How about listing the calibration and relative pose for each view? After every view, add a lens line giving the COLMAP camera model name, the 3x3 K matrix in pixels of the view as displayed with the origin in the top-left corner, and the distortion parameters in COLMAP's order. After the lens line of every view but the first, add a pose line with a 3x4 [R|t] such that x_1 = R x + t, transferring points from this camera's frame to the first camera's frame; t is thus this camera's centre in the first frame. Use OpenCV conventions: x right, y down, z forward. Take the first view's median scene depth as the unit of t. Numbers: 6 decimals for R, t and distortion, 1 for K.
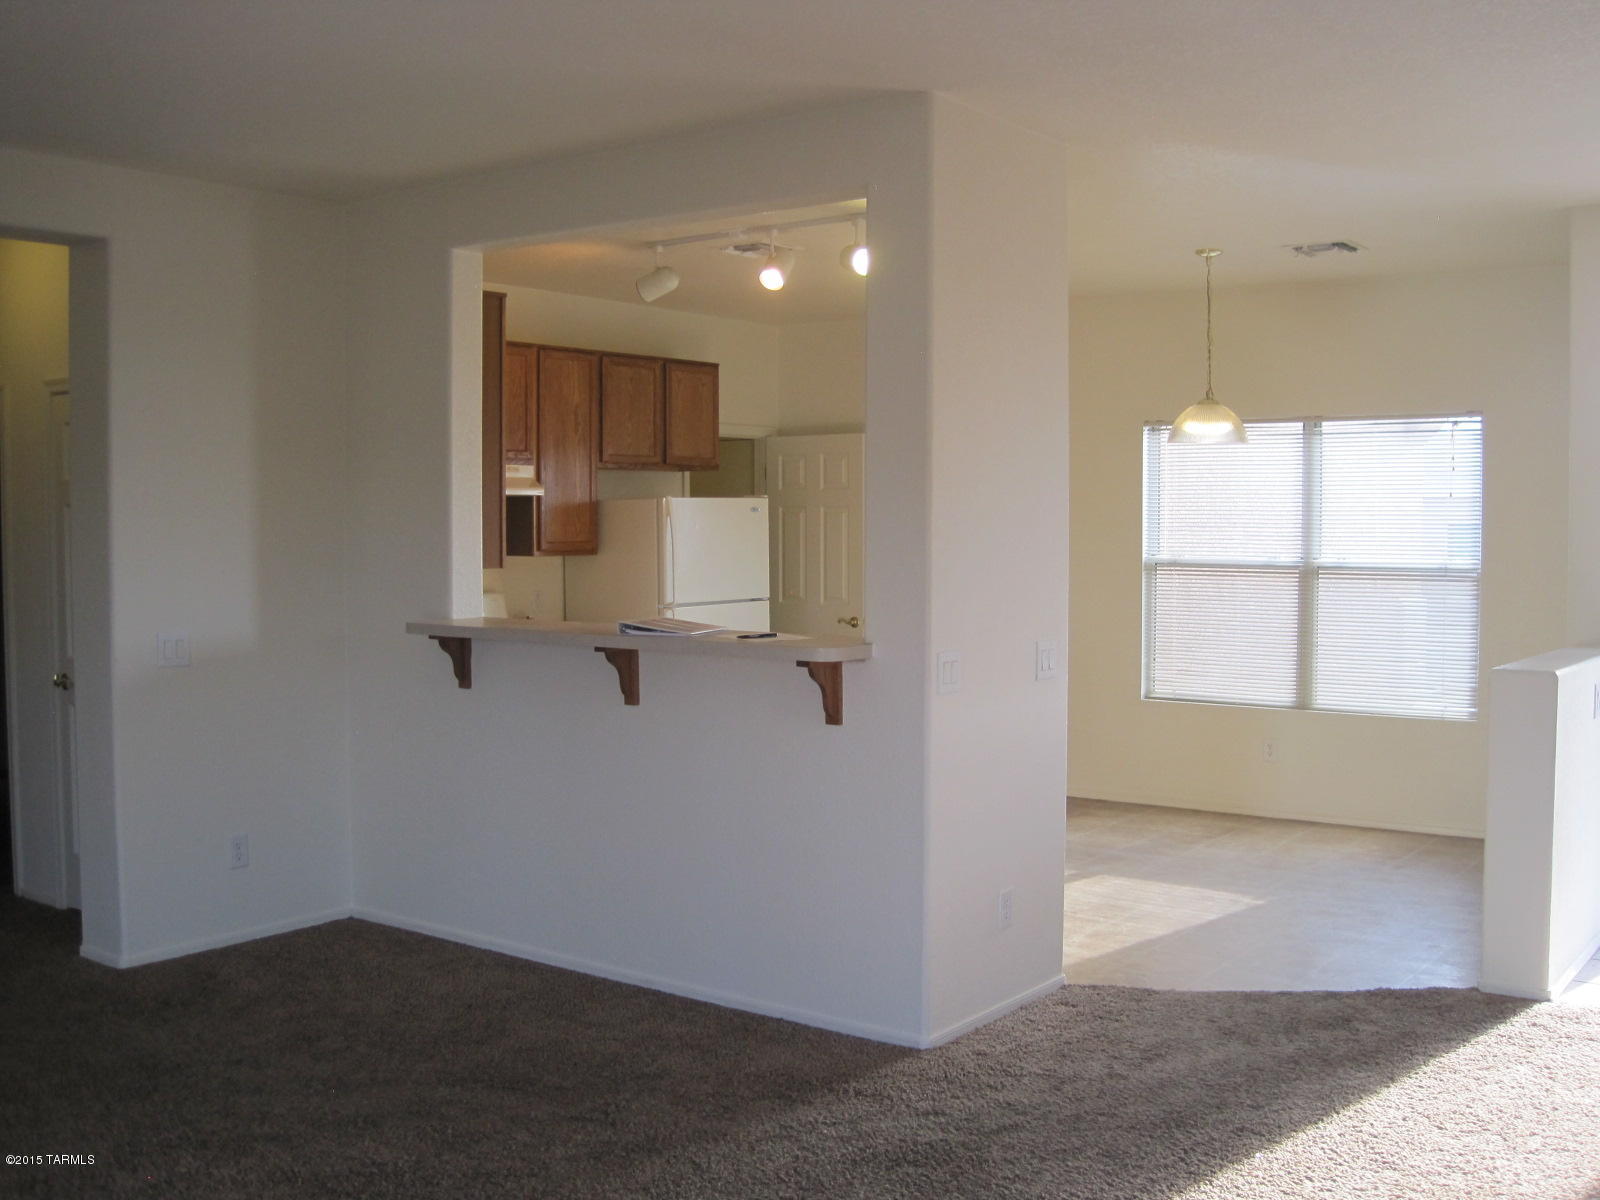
lens RADIAL K [[1644.3, 0, 827.6], [0, 1644.3, 610.1], [0, 0, 1]] dist [-0.165027, 0.116689]
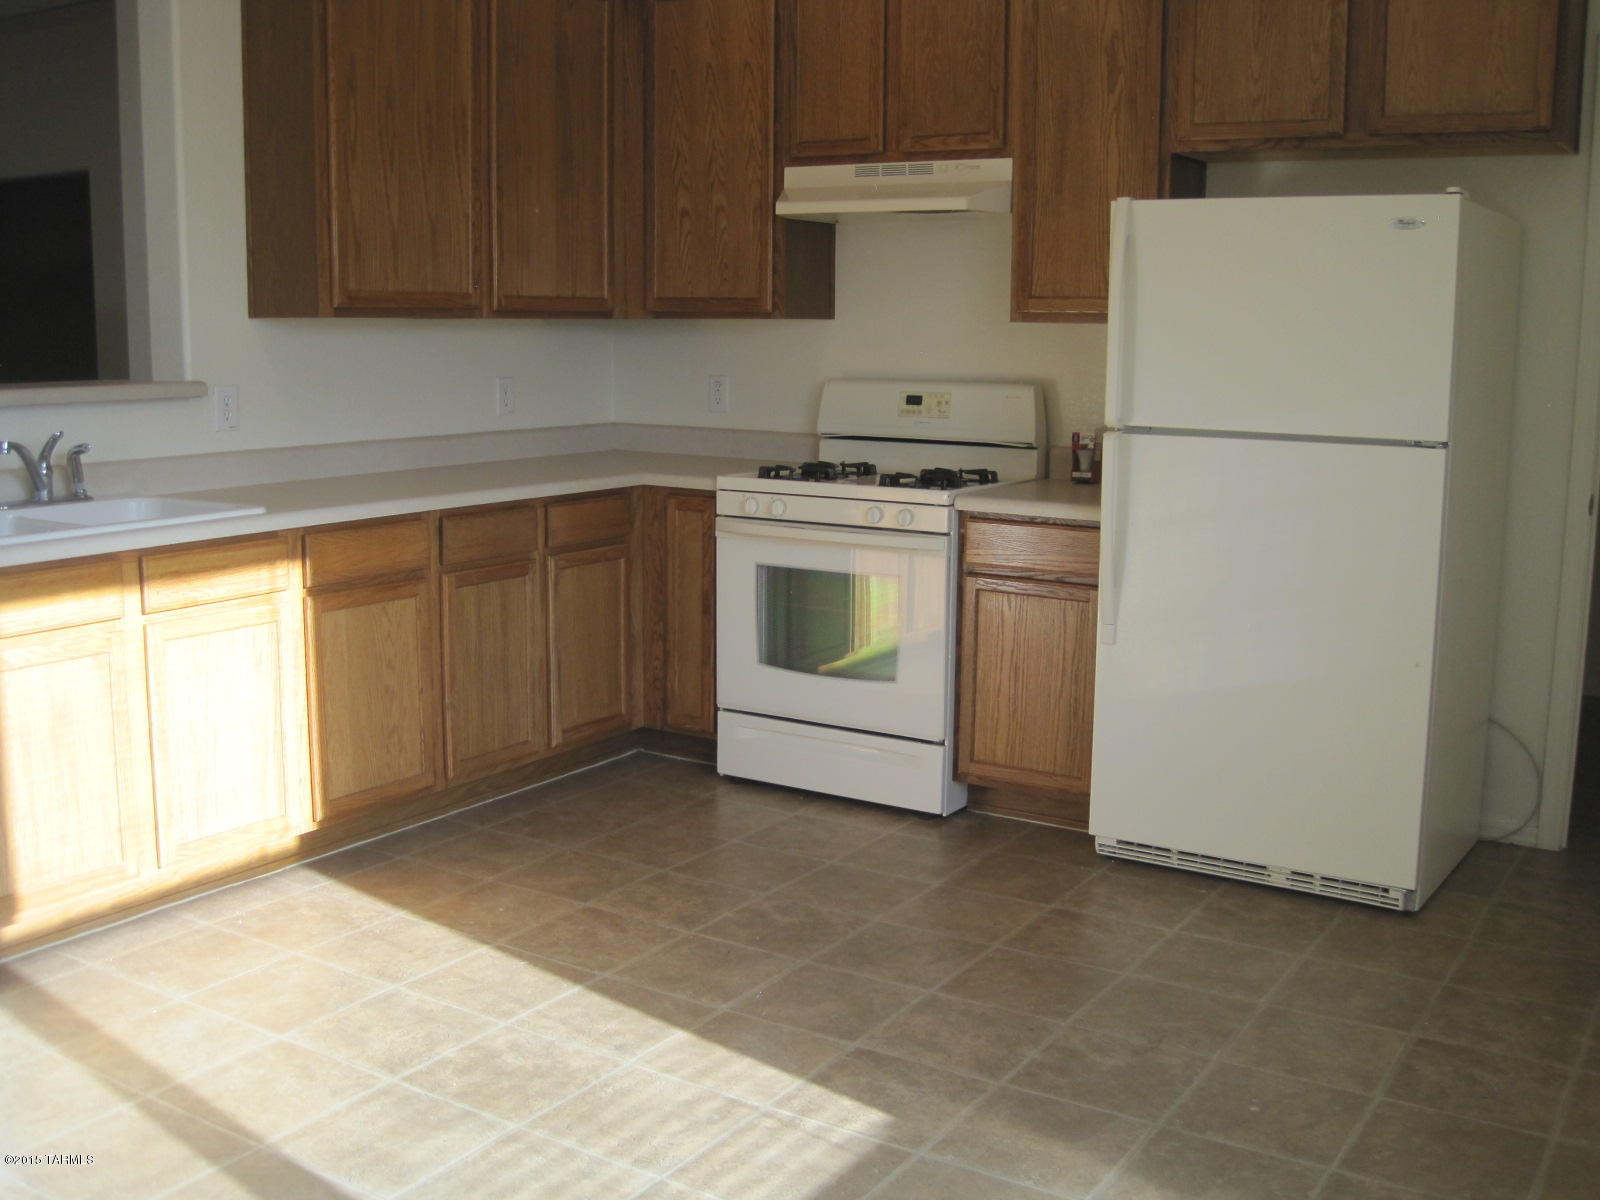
lens RADIAL K [[1644.3, 0, 827.6], [0, 1644.3, 610.1], [0, 0, 1]] dist [-0.165027, 0.116689]
pose [[0.068537, 0.172397, -0.982640, 0.374360], [-0.067593, 0.983496, 0.167833, -0.024790], [0.995356, 0.054917, 0.079059, 0.877219]]
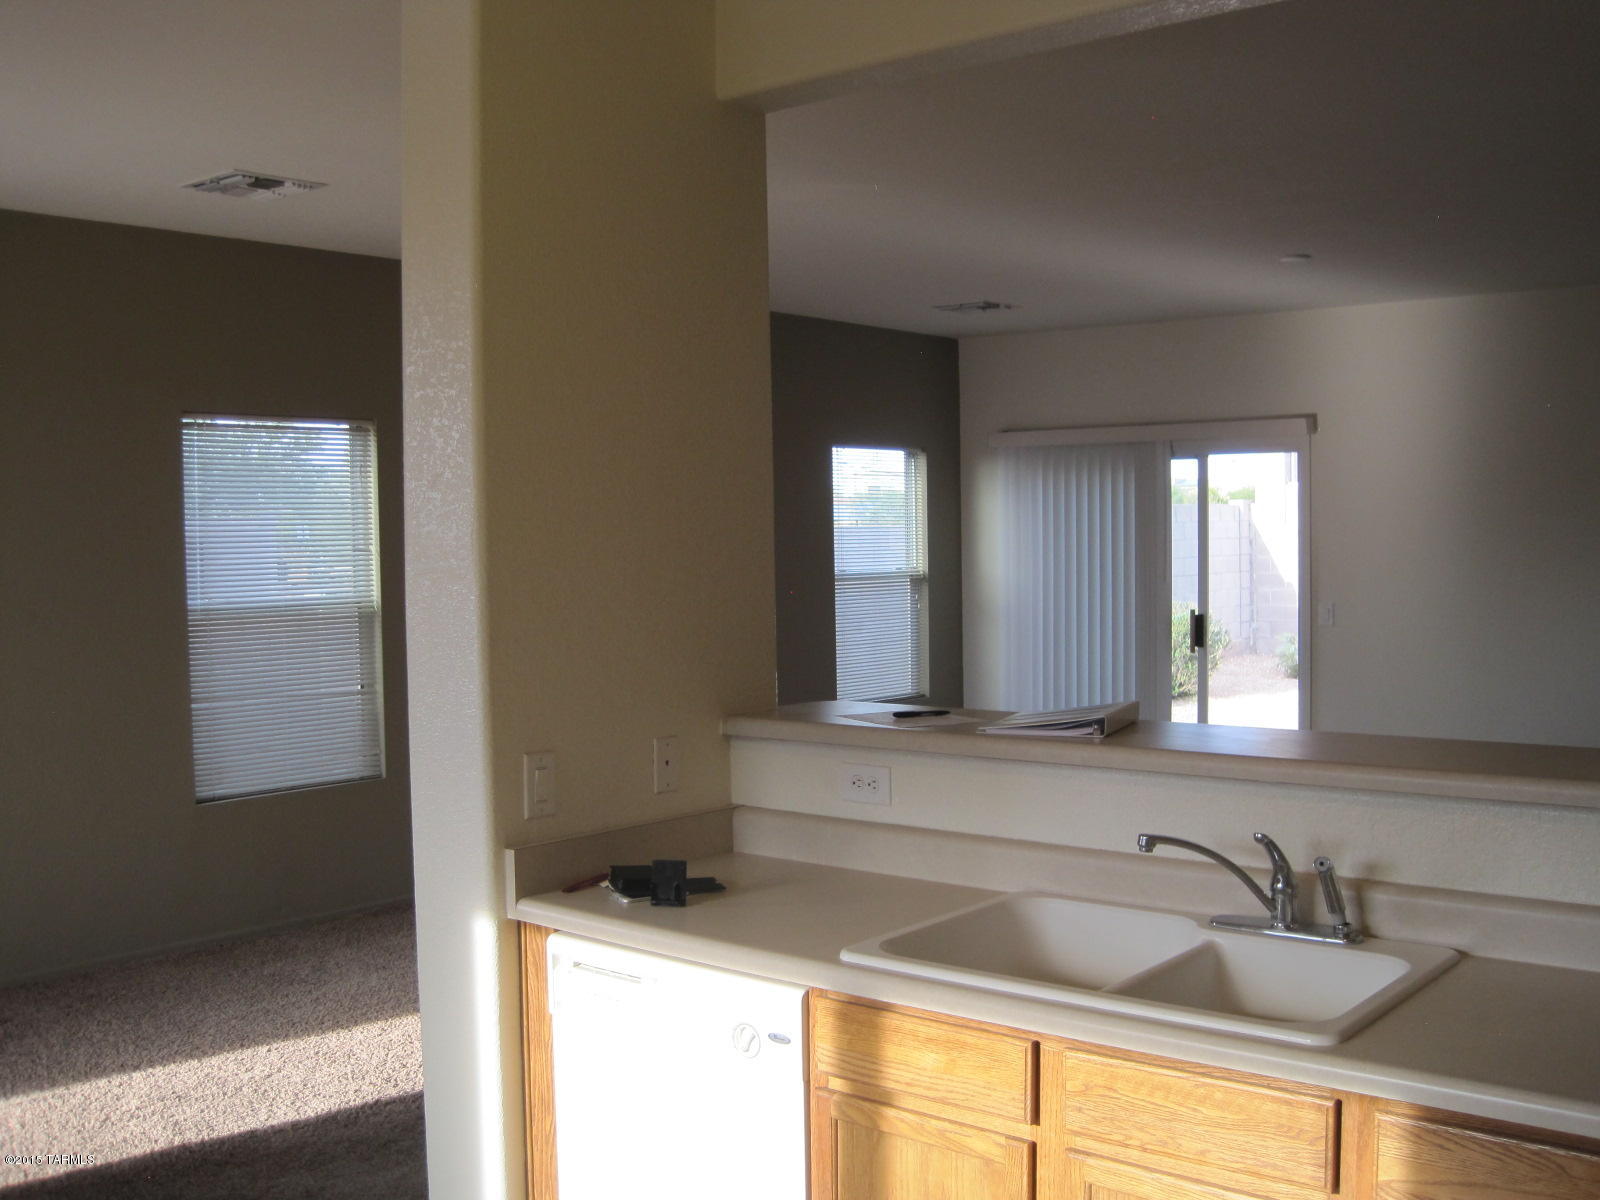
lens RADIAL K [[1644.3, 0, 827.6], [0, 1644.3, 610.1], [0, 0, 1]] dist [-0.165027, 0.116689]
pose [[-0.998462, 0.013031, 0.053896, -0.034826], [0.018698, 0.994188, 0.106018, -0.061836], [-0.052201, 0.106863, -0.992902, 1.005209]]
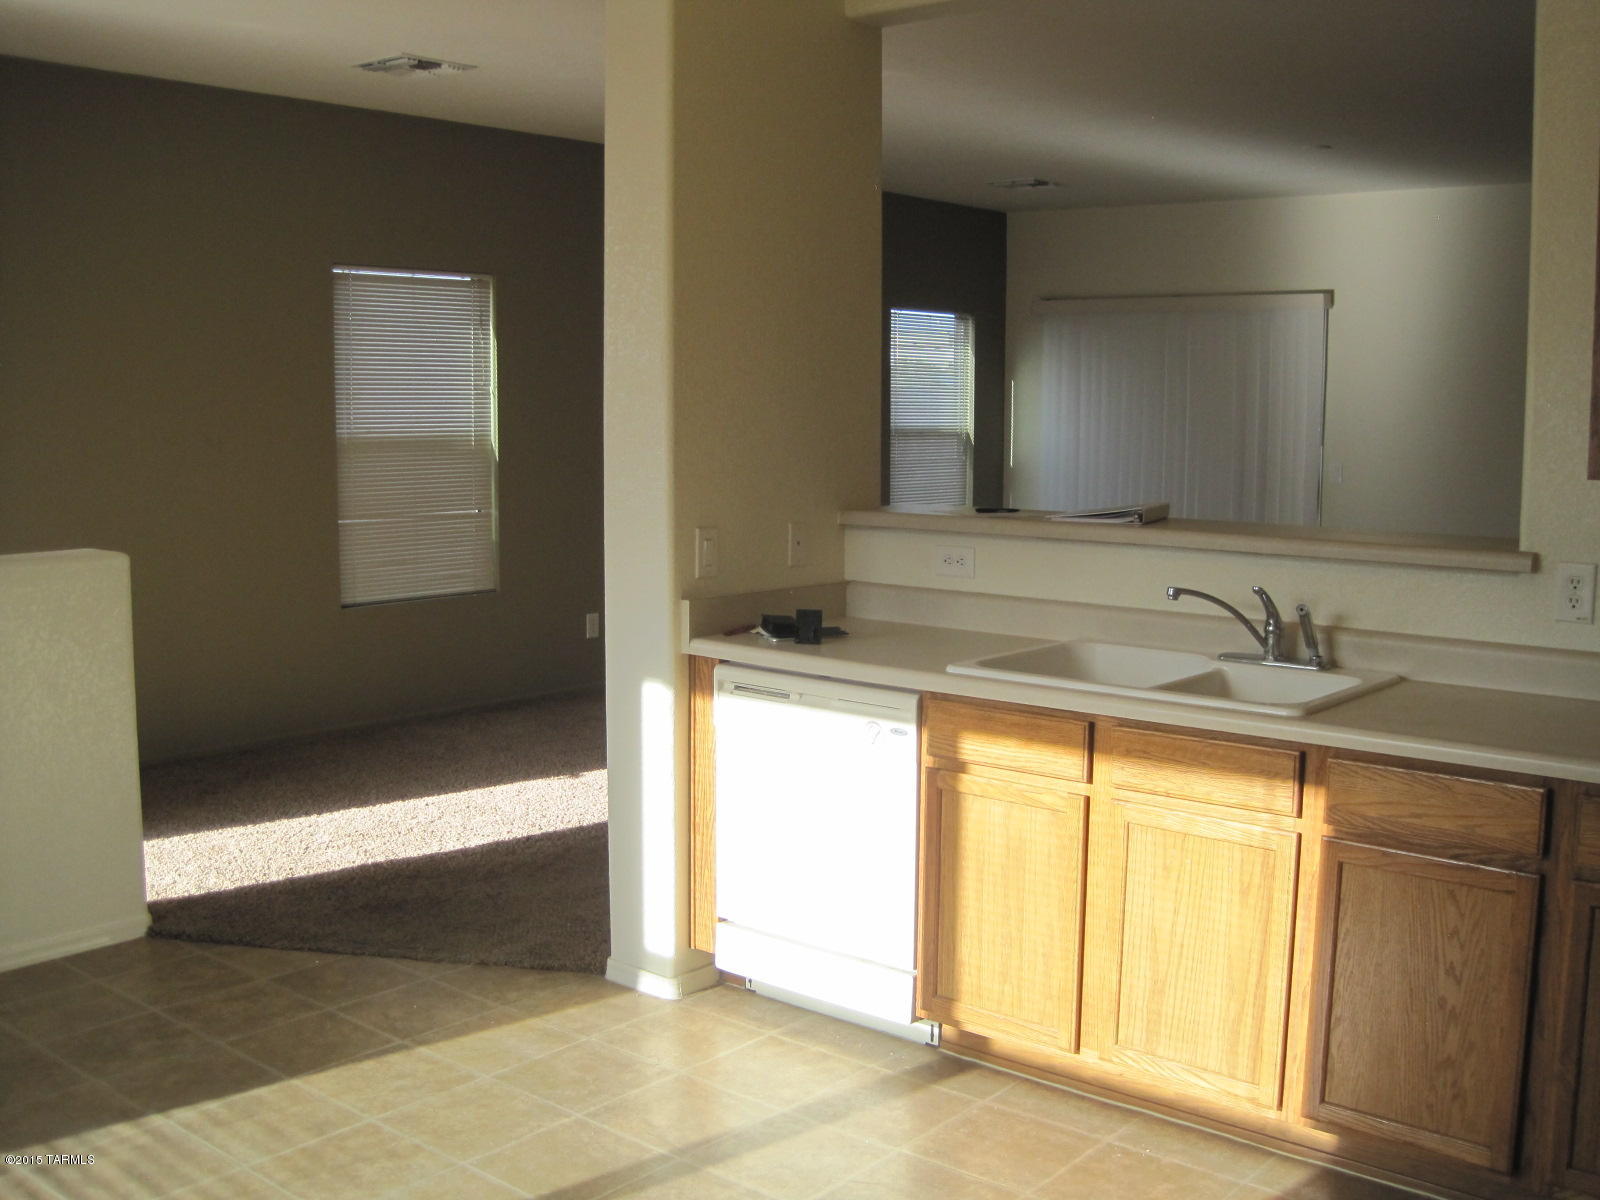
lens RADIAL K [[1649.8, 0, 843.5], [0, 1649.8, 604.1], [0, 0, 1]] dist [-0.180241, 0.139988]
pose [[-0.998262, -0.012962, 0.057494, -0.017071], [-0.002448, 0.983794, 0.179286, -0.056316], [-0.058886, 0.178833, -0.982116, 1.122195]]
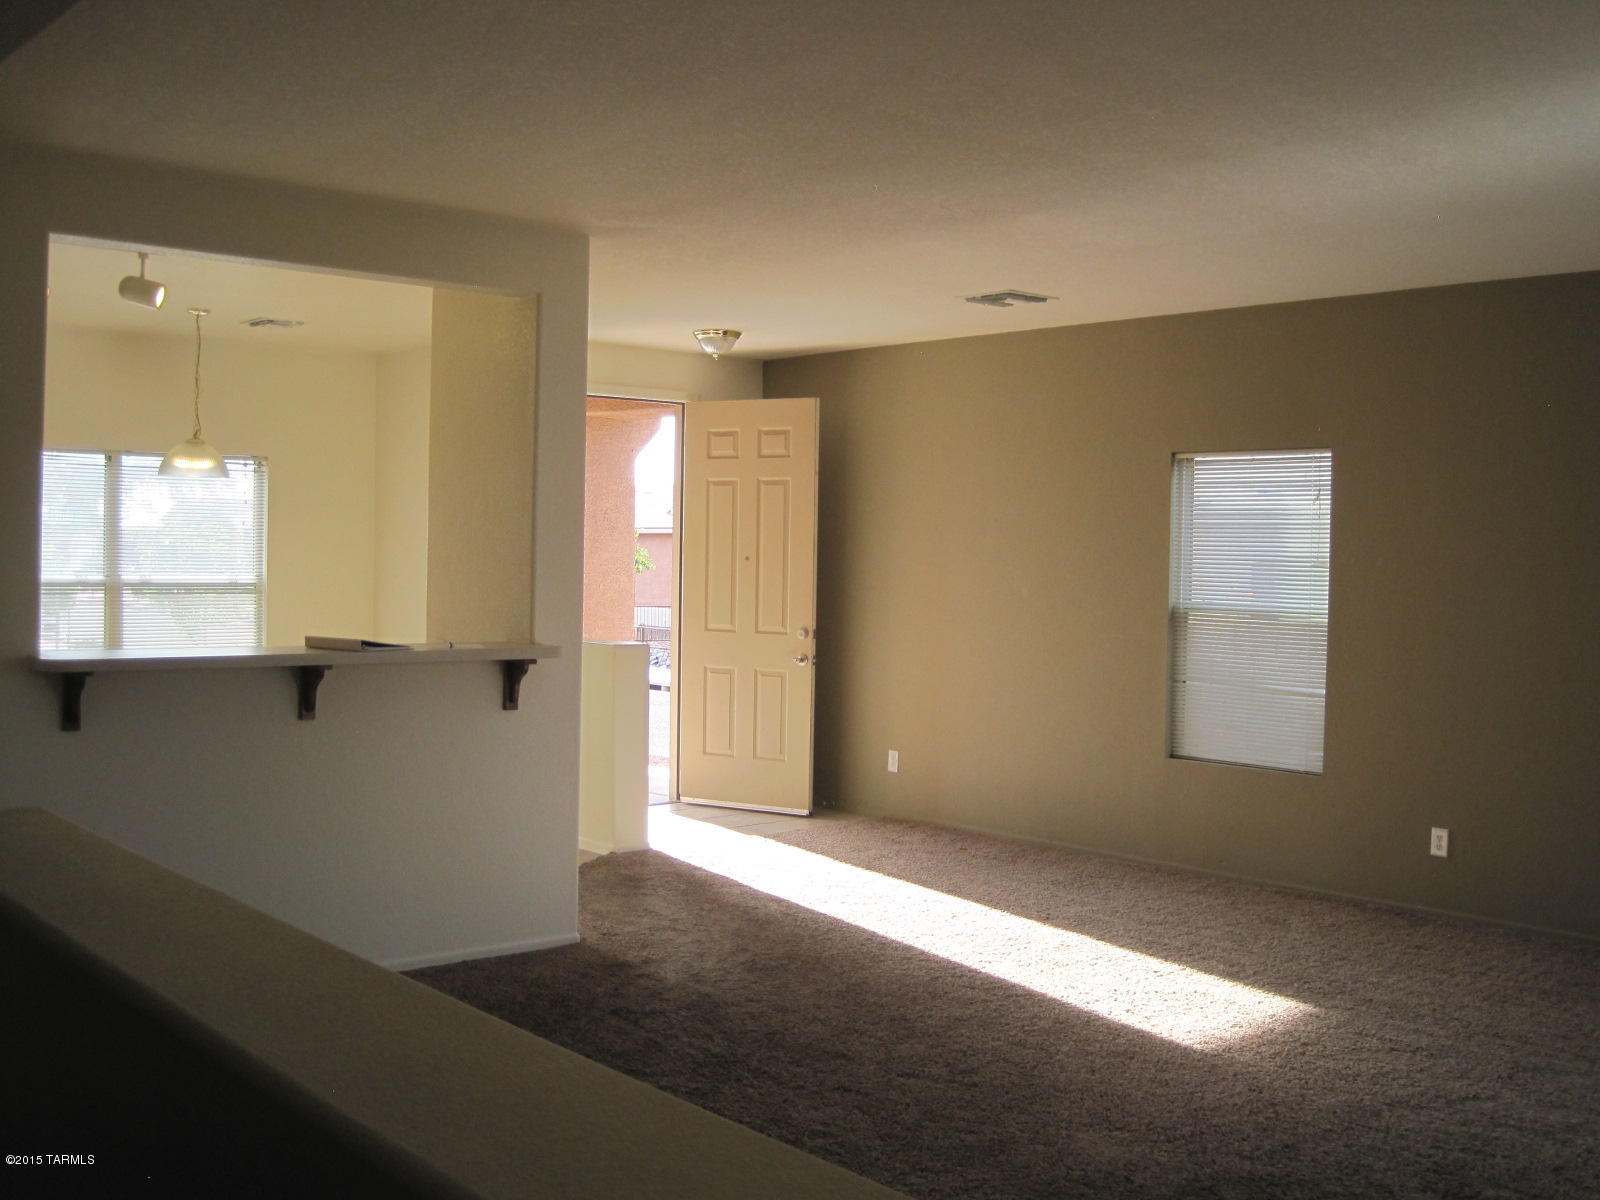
lens RADIAL K [[1647.0, 0, 800.0], [0, 1647.0, 600.0], [0, 0, 1]] dist [-0.162428, 0.129451]
pose [[0.209649, -0.022928, 0.977508, -0.692734], [0.035953, 0.999230, 0.015727, -0.015771], [-0.977115, 0.031848, 0.210312, 0.299203]]
